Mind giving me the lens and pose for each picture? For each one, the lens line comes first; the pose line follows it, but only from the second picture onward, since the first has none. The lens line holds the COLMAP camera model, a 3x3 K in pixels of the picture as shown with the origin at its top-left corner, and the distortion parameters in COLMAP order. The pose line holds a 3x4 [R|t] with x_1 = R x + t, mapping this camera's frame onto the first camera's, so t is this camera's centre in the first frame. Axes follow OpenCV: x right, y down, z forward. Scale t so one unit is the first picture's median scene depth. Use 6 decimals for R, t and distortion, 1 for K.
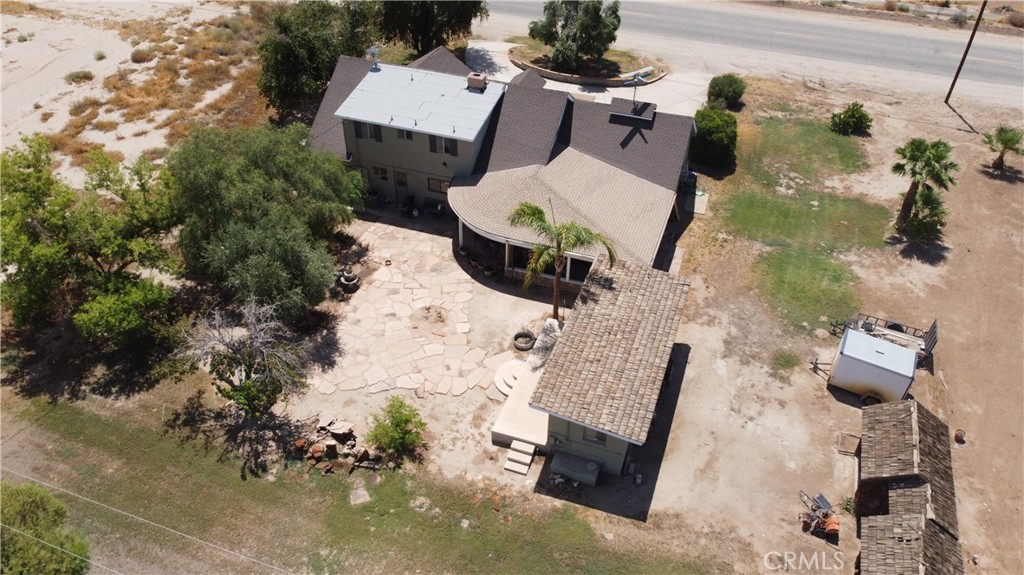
lens RADIAL K [[761.5, 0, 512.0], [0, 761.5, 287.5], [0, 0, 1]] dist [0.002656, 0.001952]
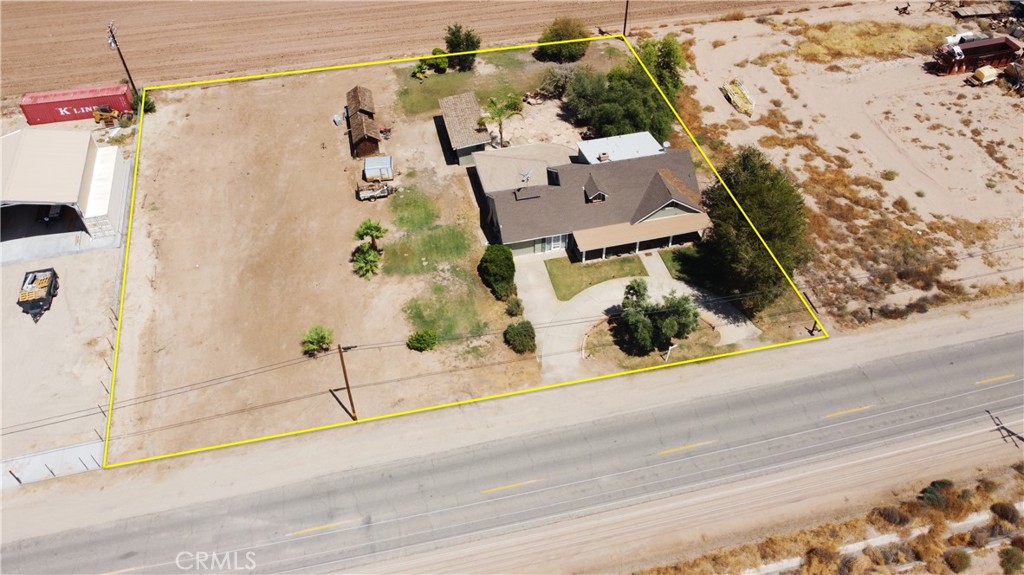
lens RADIAL K [[761.5, 0, 512.0], [0, 761.5, 287.5], [0, 0, 1]] dist [0.002656, 0.001952]
pose [[-0.836230, 0.388148, -0.387377, 1.051559], [-0.357415, 0.149974, 0.921825, -1.990169], [0.415901, 0.909312, 0.013317, 1.280101]]
